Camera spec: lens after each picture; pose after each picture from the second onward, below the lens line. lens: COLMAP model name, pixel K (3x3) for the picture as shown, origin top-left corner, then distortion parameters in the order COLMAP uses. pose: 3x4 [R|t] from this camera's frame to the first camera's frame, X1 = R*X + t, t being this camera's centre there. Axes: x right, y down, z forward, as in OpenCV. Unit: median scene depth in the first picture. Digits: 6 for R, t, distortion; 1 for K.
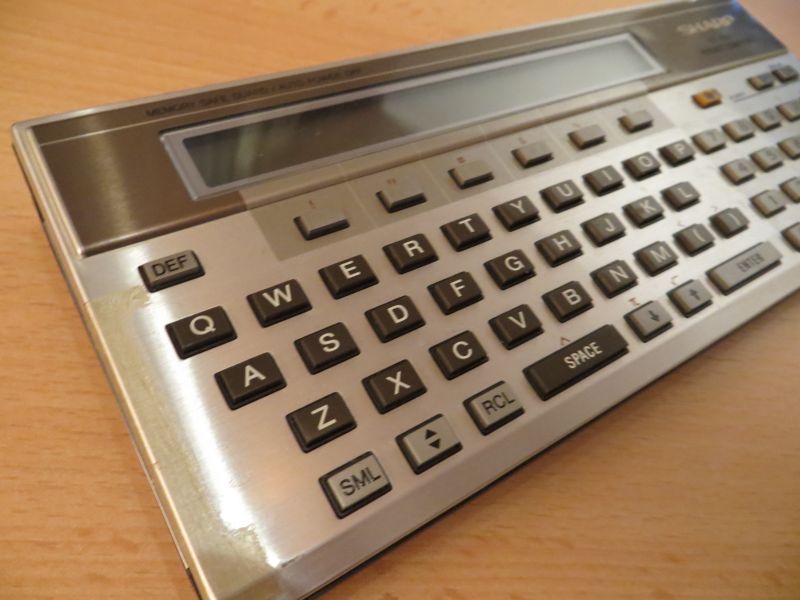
lens RADIAL K [[609.4, 0, 401.6], [0, 609.4, 304.6], [0, 0, 1]] dist [-0.012506, -0.004839]
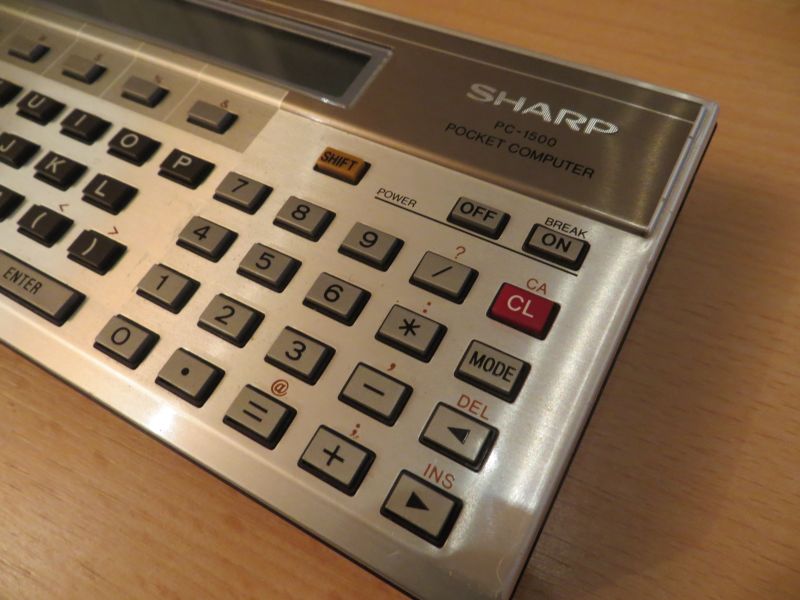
lens RADIAL K [[667.8, 0, 401.5], [0, 667.8, 296.3], [0, 0, 1]] dist [-0.031612, -0.003707]
pose [[0.432794, 0.598141, -0.674475, 1.011287], [-0.626706, 0.737440, 0.251838, -0.420975], [0.648019, 0.313704, 0.694018, 0.548538]]
